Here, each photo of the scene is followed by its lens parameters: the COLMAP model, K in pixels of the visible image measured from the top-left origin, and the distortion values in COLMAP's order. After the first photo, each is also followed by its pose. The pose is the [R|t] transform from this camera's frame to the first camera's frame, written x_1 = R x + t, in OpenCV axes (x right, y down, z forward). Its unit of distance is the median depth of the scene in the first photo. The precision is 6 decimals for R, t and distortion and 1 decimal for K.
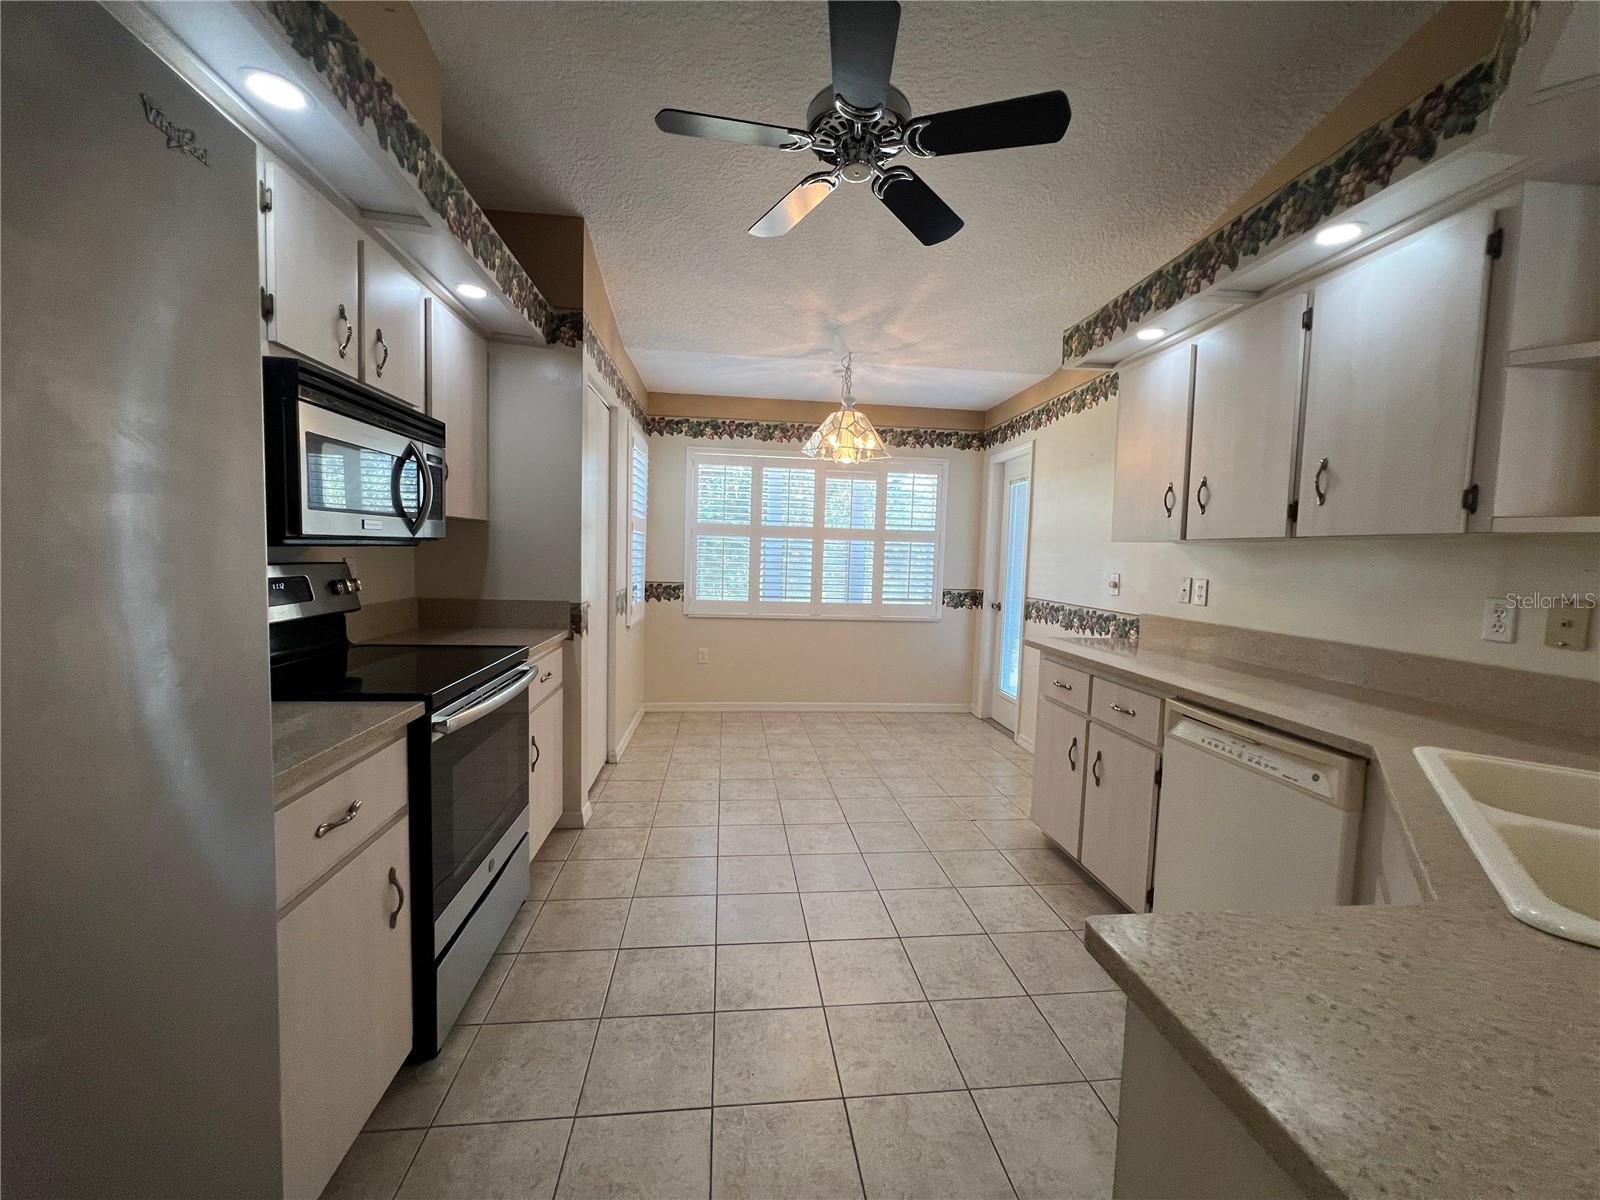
lens RADIAL K [[639.2, 0, 800.2], [0, 639.2, 597.8], [0, 0, 1]] dist [-0.001009, 0.000179]
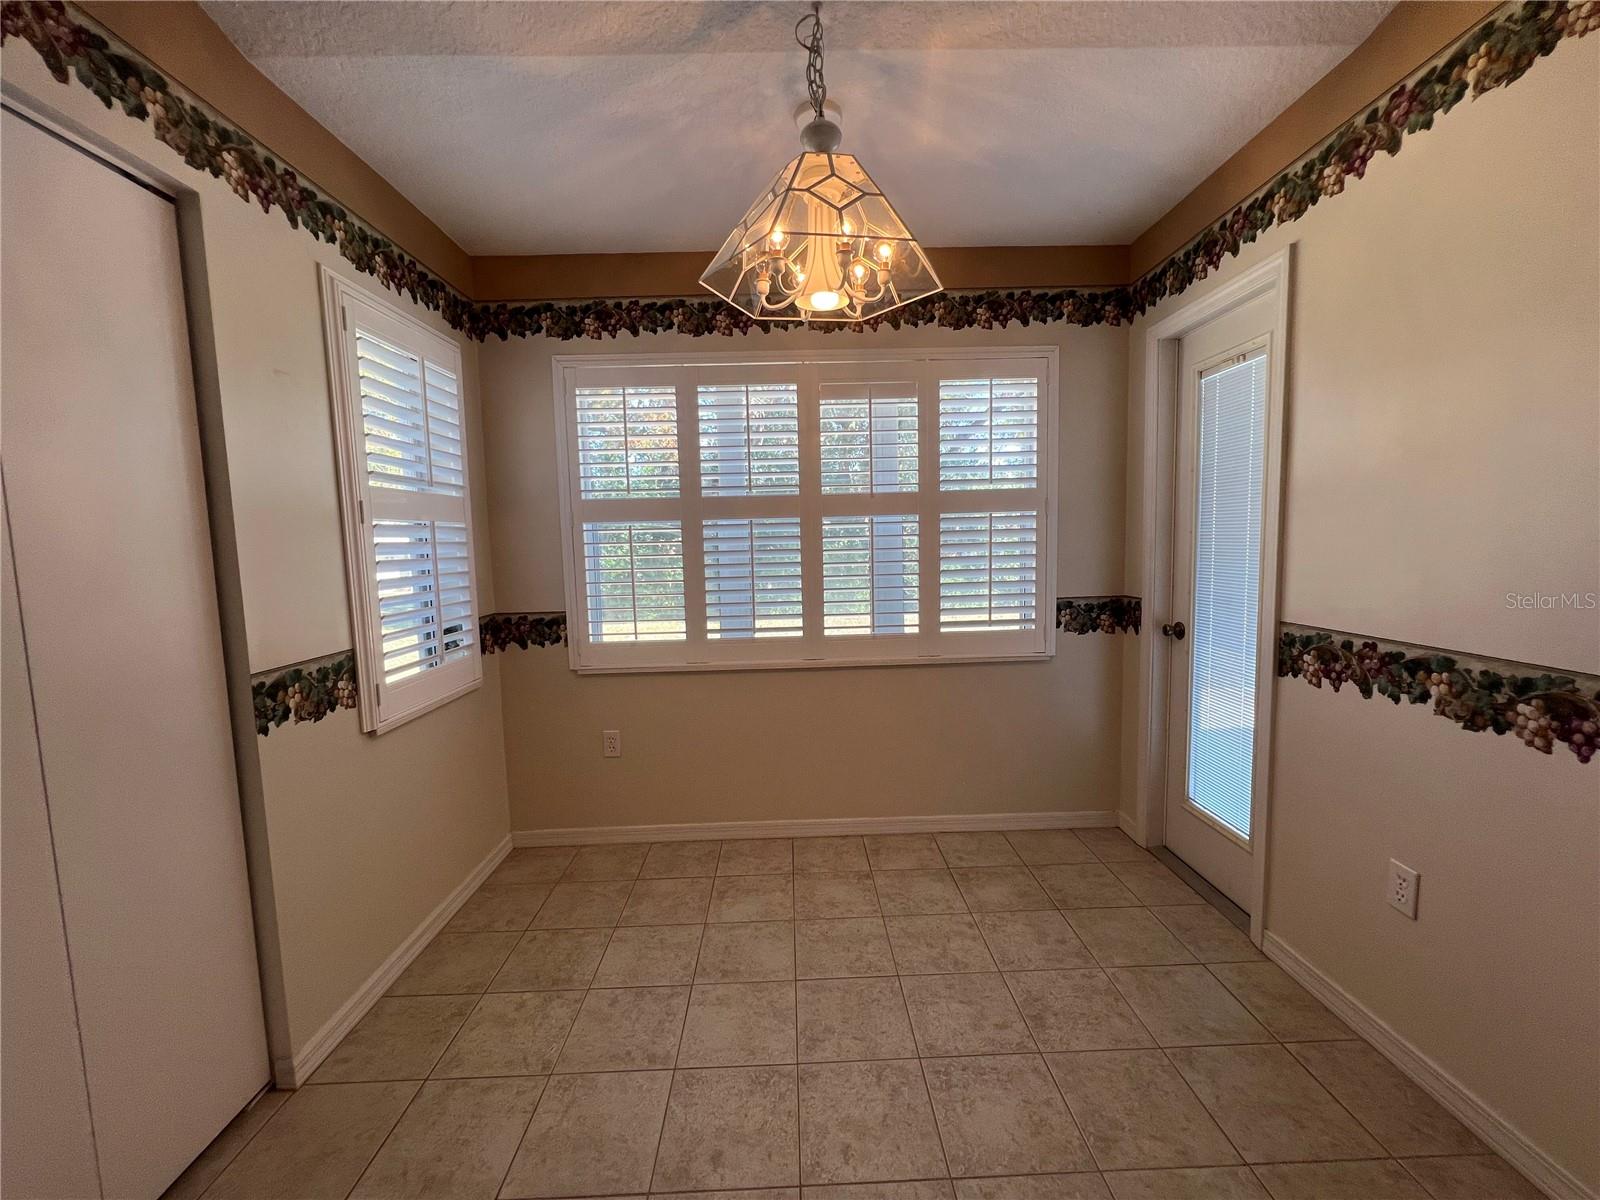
lens RADIAL K [[639.2, 0, 800.2], [0, 639.2, 597.8], [0, 0, 1]] dist [-0.001009, 0.000179]
pose [[0.994281, -0.048106, -0.095352, 0.068253], [0.050242, 0.998534, 0.020122, -0.037332], [0.094244, -0.024797, 0.995240, 0.486752]]
